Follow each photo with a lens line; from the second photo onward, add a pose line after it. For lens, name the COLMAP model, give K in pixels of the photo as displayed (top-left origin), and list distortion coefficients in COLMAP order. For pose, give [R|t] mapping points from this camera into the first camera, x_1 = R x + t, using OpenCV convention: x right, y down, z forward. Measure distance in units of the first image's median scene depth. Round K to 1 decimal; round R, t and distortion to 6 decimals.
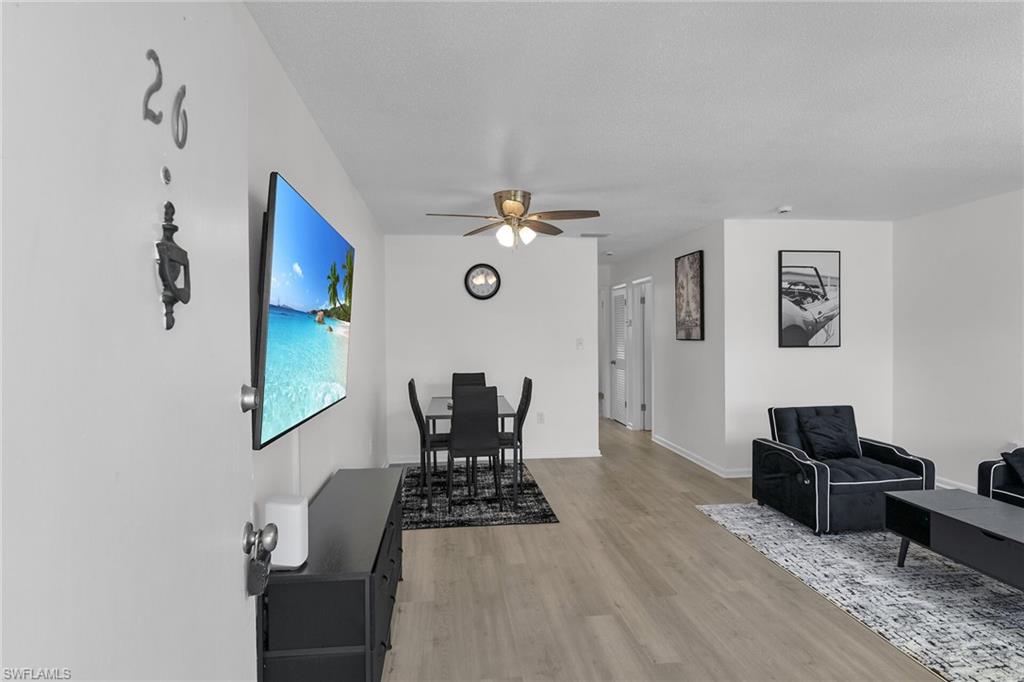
lens RADIAL K [[504.8, 0, 511.1], [0, 504.8, 340.6], [0, 0, 1]] dist [-0.002317, -0.000313]
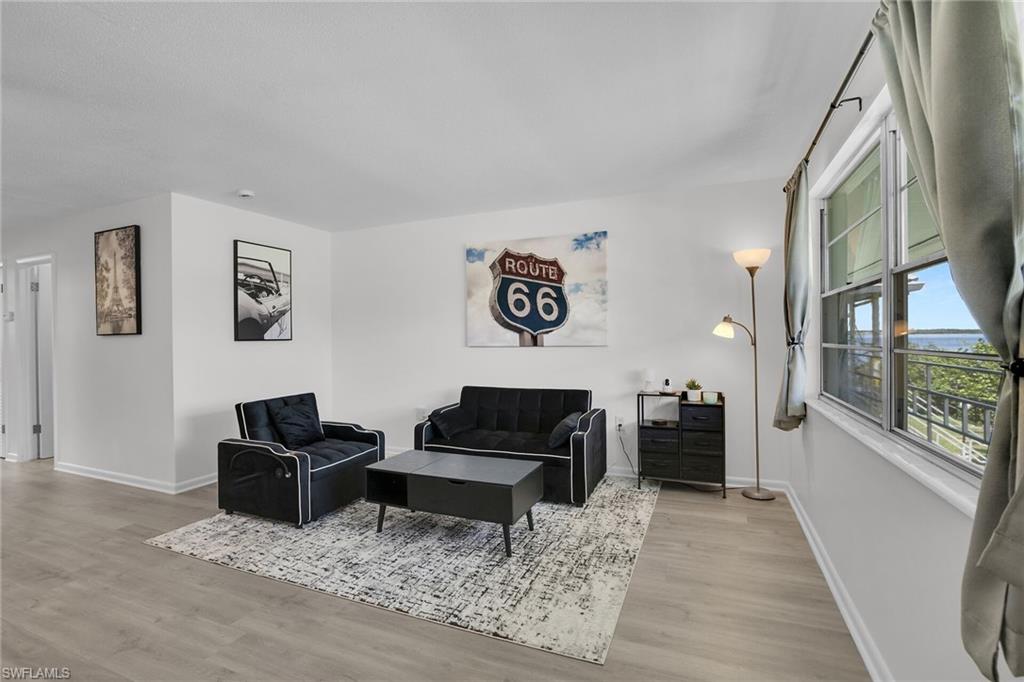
lens RADIAL K [[473.8, 0, 507.9], [0, 473.8, 338.1], [0, 0, 1]] dist [-0.018737, 0.000811]
pose [[0.491797, 0.000493, 0.870710, 0.015343], [0.008955, 0.999944, -0.005624, 0.025466], [-0.870664, 0.010563, 0.491765, 0.166535]]
